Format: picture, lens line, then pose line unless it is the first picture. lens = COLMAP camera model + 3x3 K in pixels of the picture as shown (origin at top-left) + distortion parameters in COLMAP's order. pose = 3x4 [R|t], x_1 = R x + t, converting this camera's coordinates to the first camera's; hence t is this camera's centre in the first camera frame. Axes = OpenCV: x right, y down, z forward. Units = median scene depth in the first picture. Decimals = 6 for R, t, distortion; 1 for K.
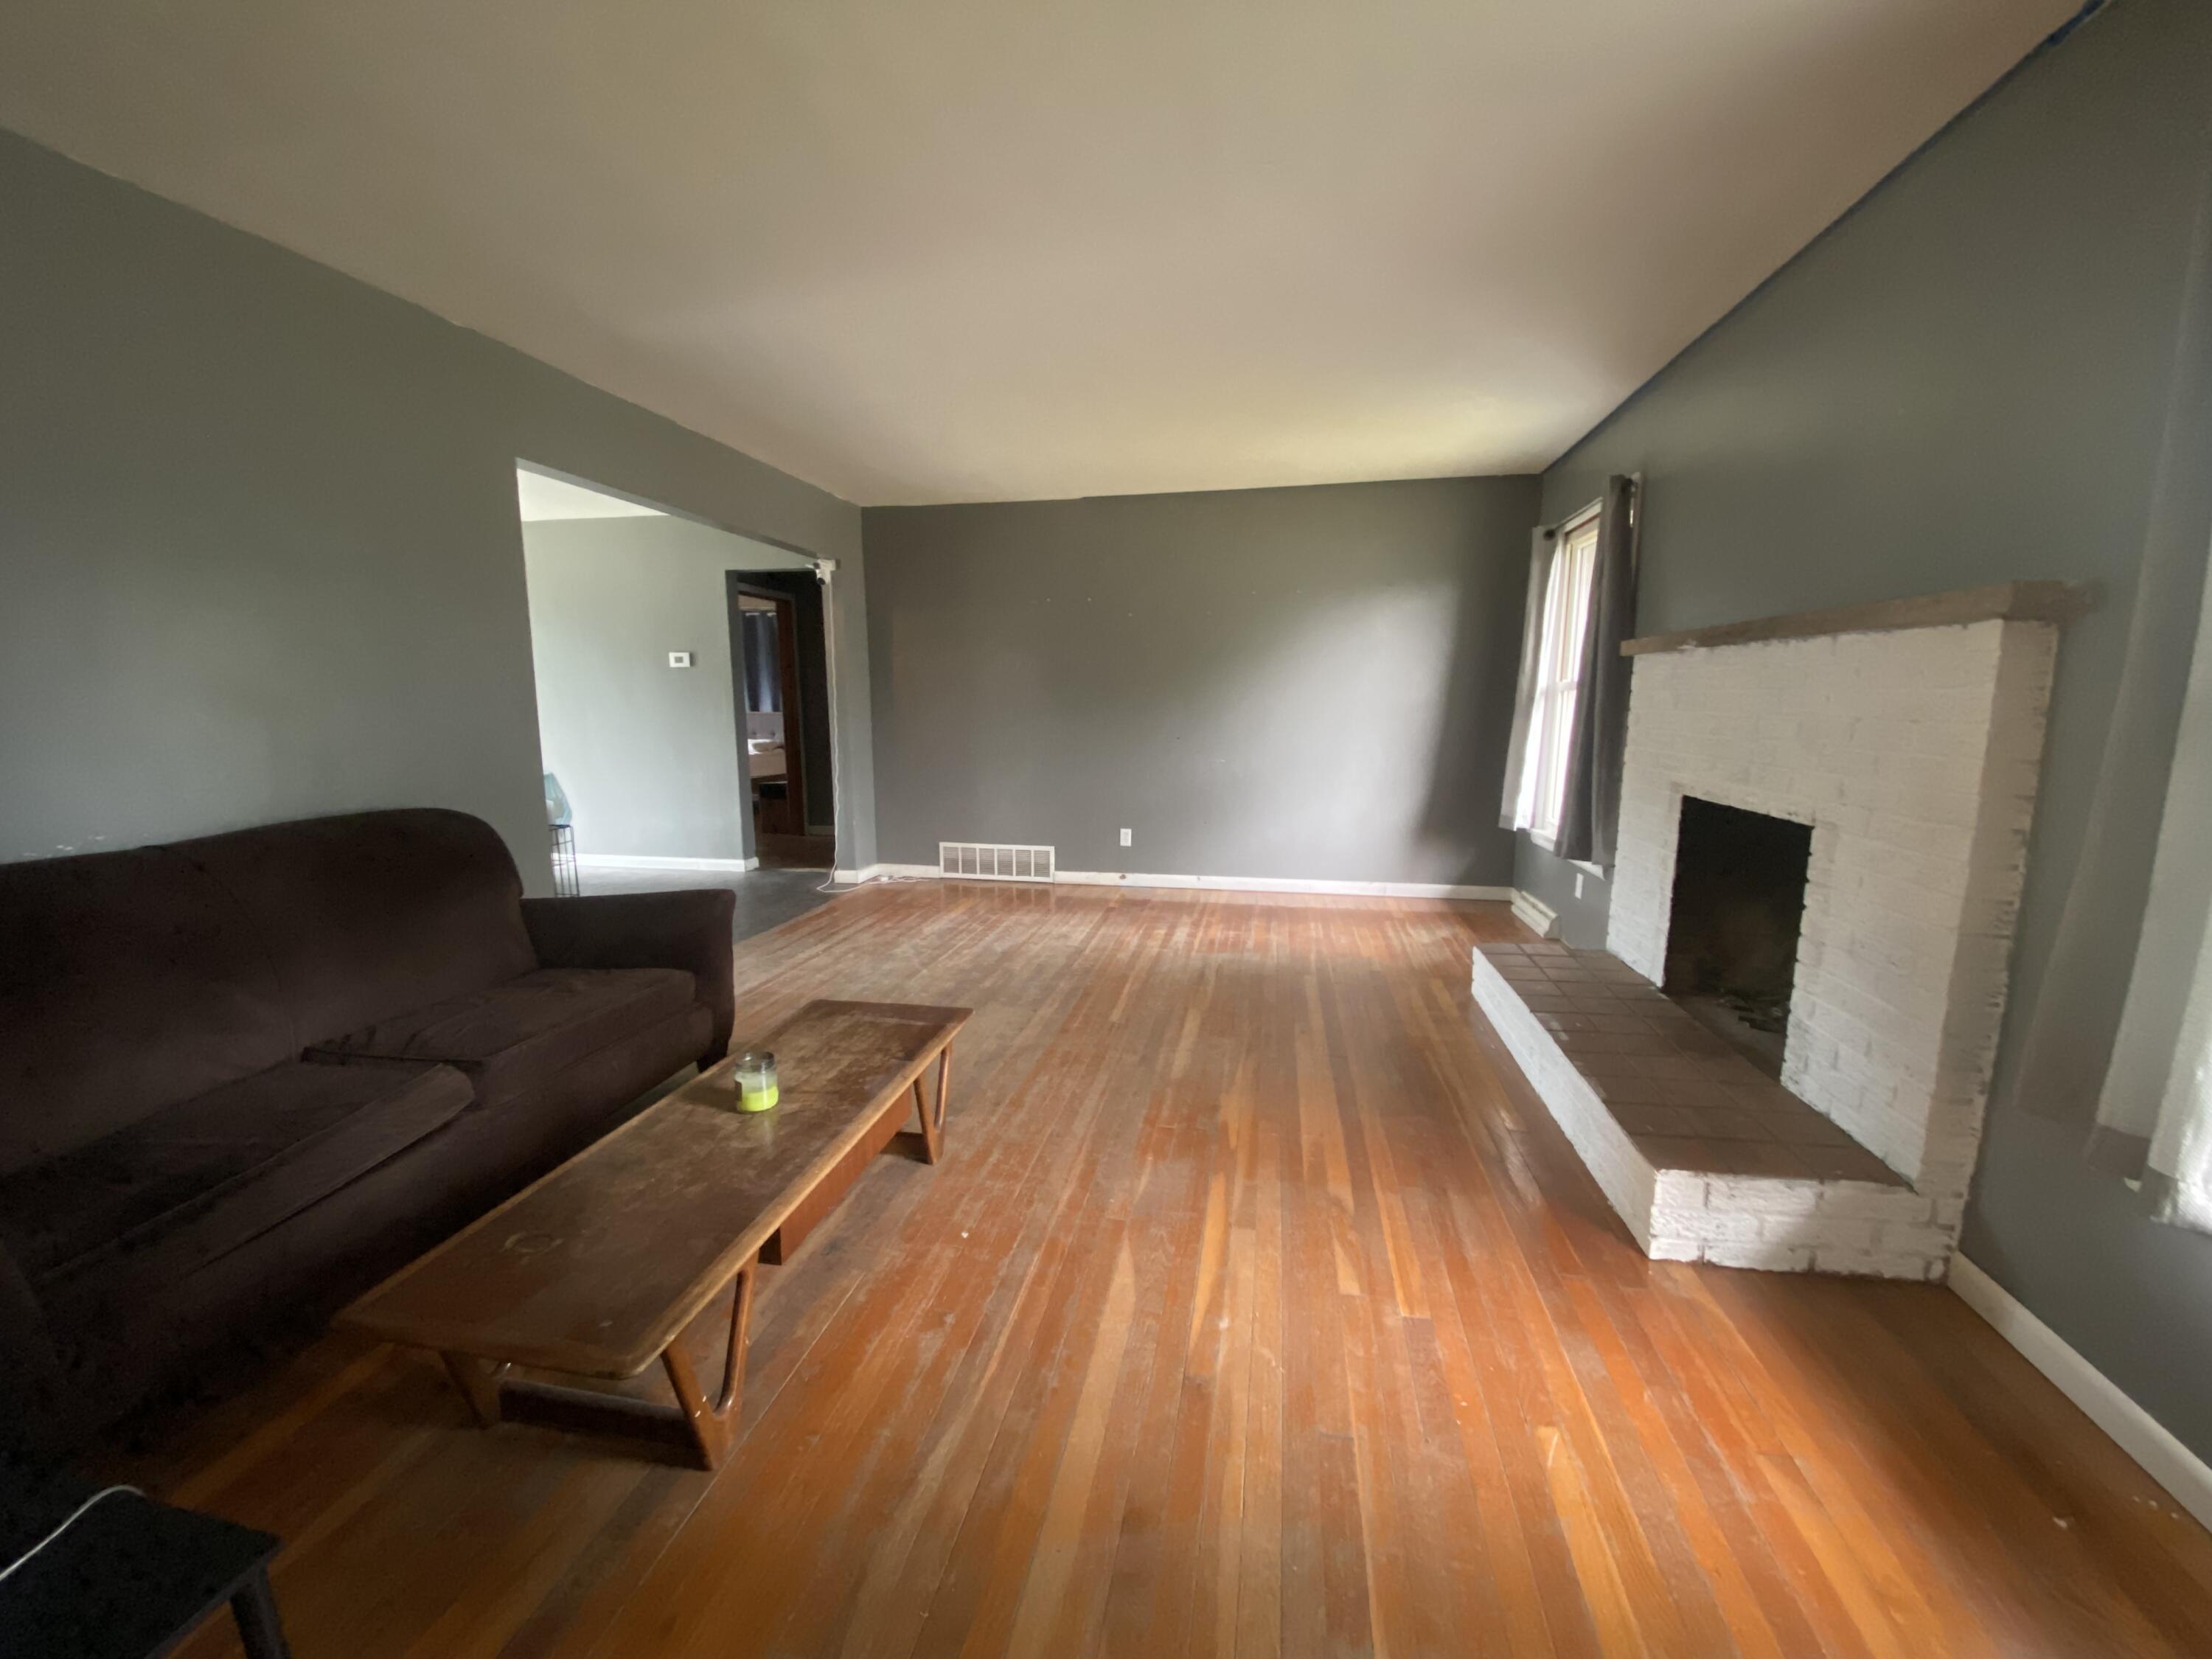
lens RADIAL K [[901.7, 0, 1101.2], [0, 901.7, 835.5], [0, 0, 1]] dist [-0.007628, -0.001562]
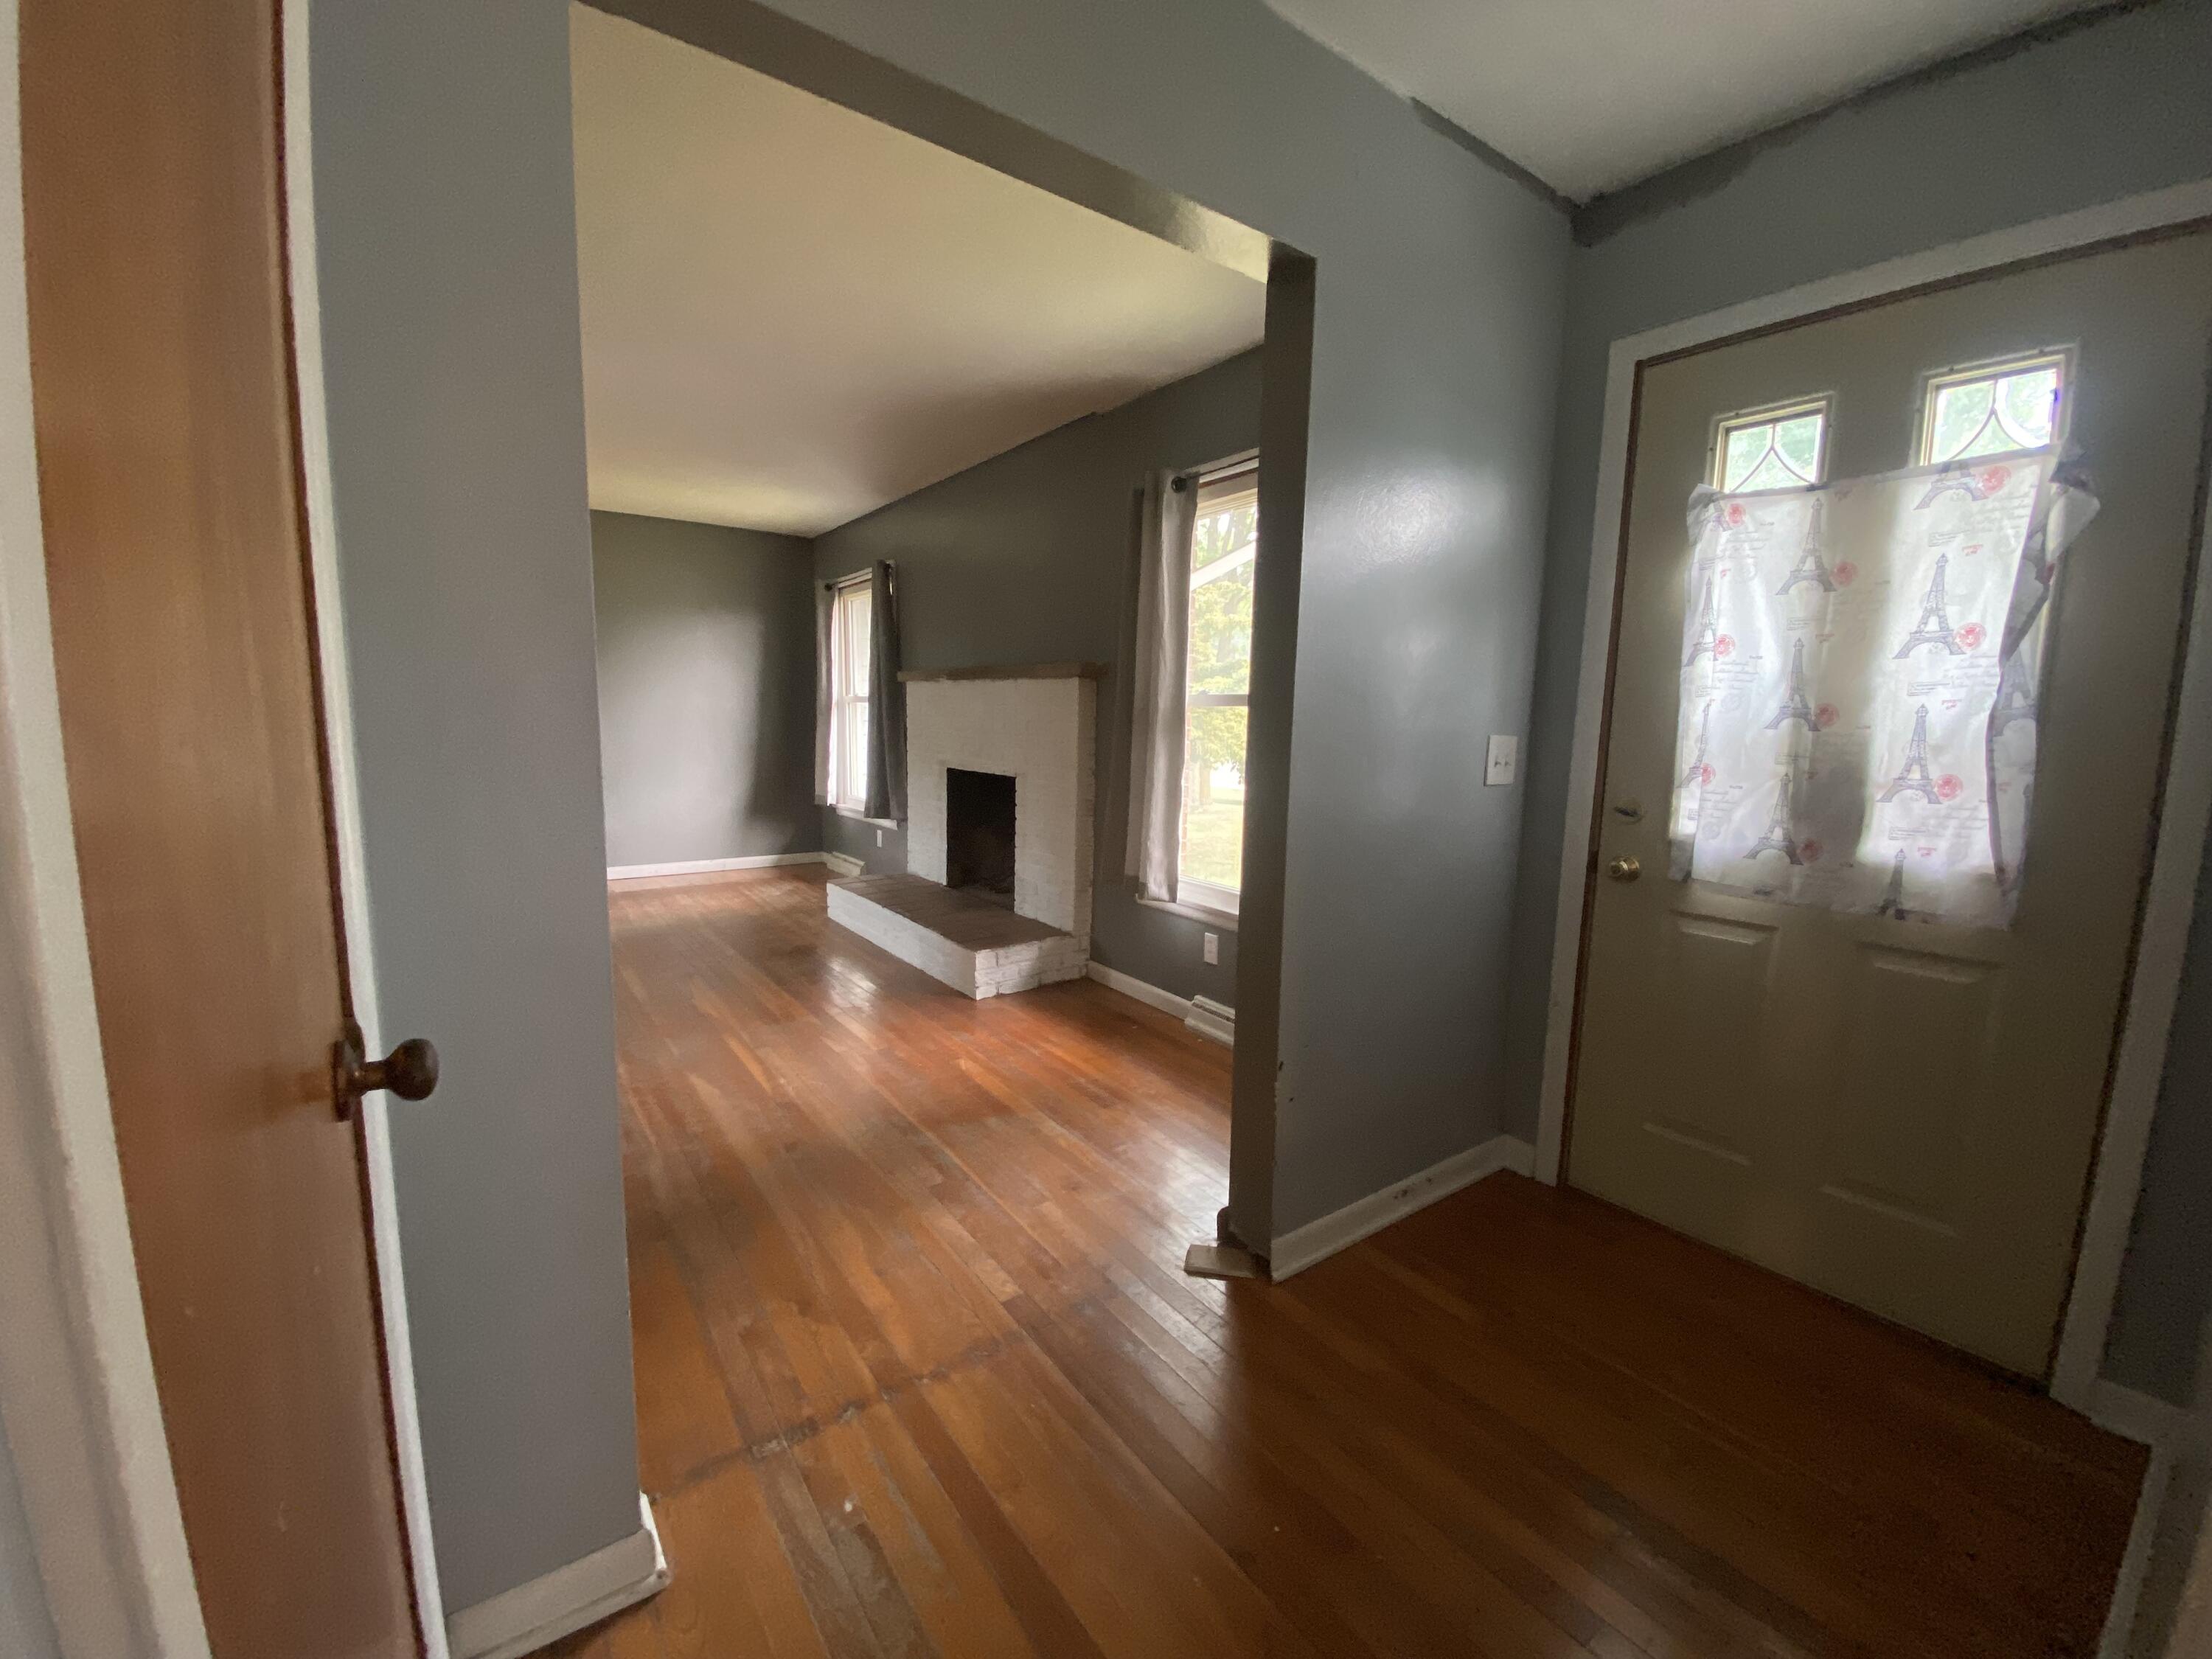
lens RADIAL K [[901.7, 0, 1105.5], [0, 901.7, 830.6], [0, 0, 1]] dist [-0.007628, -0.001562]
pose [[0.683447, -0.078459, 0.725771, -0.477172], [0.089343, 0.995723, 0.023509, 0.074627], [-0.724512, 0.048776, 0.687534, -0.454760]]
